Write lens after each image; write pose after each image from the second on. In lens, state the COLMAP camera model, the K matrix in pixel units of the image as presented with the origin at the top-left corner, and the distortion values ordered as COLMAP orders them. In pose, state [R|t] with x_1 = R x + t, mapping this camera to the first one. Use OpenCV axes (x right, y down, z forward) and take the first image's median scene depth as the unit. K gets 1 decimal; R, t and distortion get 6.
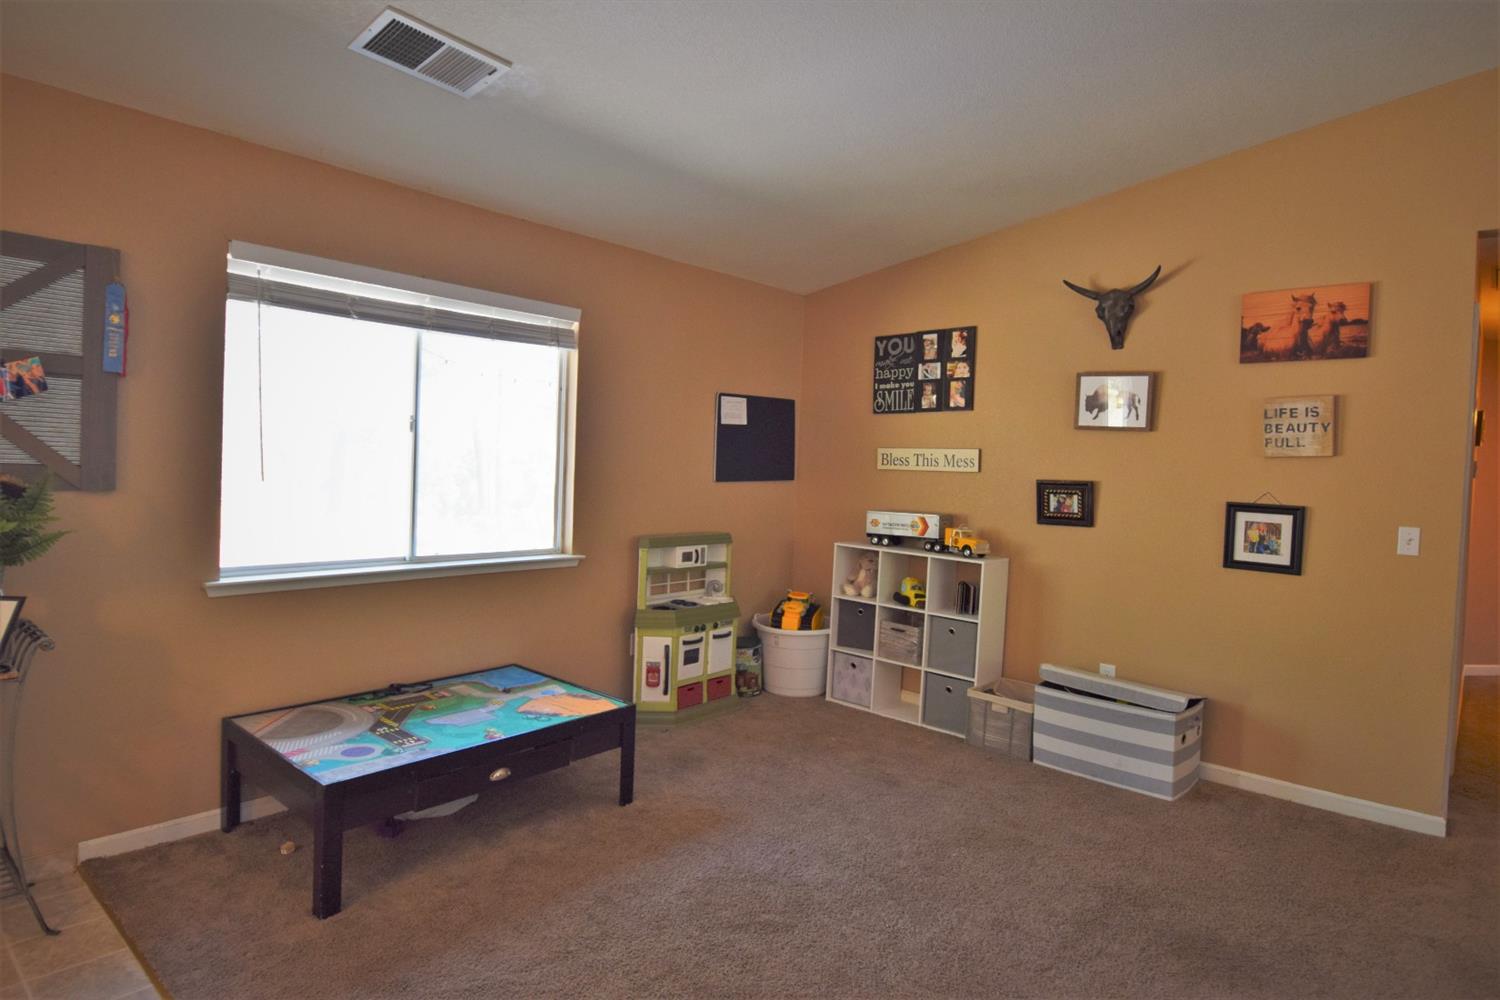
lens RADIAL K [[834.9, 0, 750.7], [0, 834.9, 492.7], [0, 0, 1]] dist [0.003643, 0.000697]
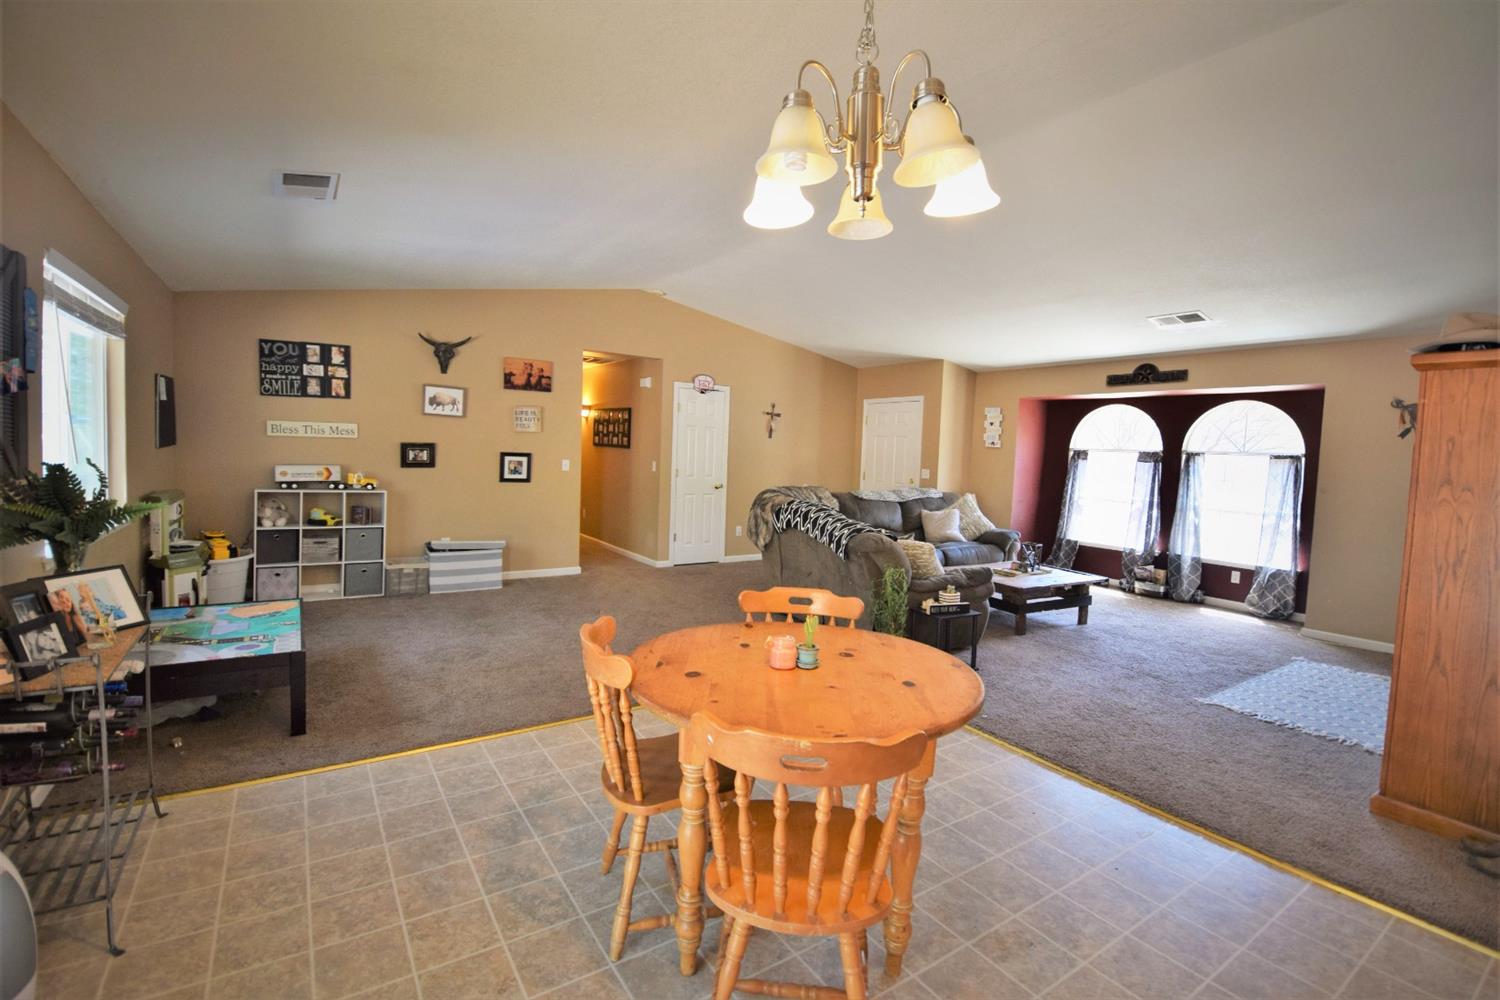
lens RADIAL K [[673.3, 0, 742.0], [0, 673.3, 491.1], [0, 0, 1]] dist [0.002883, -0.021791]
pose [[0.283952, -0.087971, 0.954794, -0.770282], [0.008612, 0.995976, 0.089204, -0.031784], [-0.958800, -0.017107, 0.283567, -0.085814]]
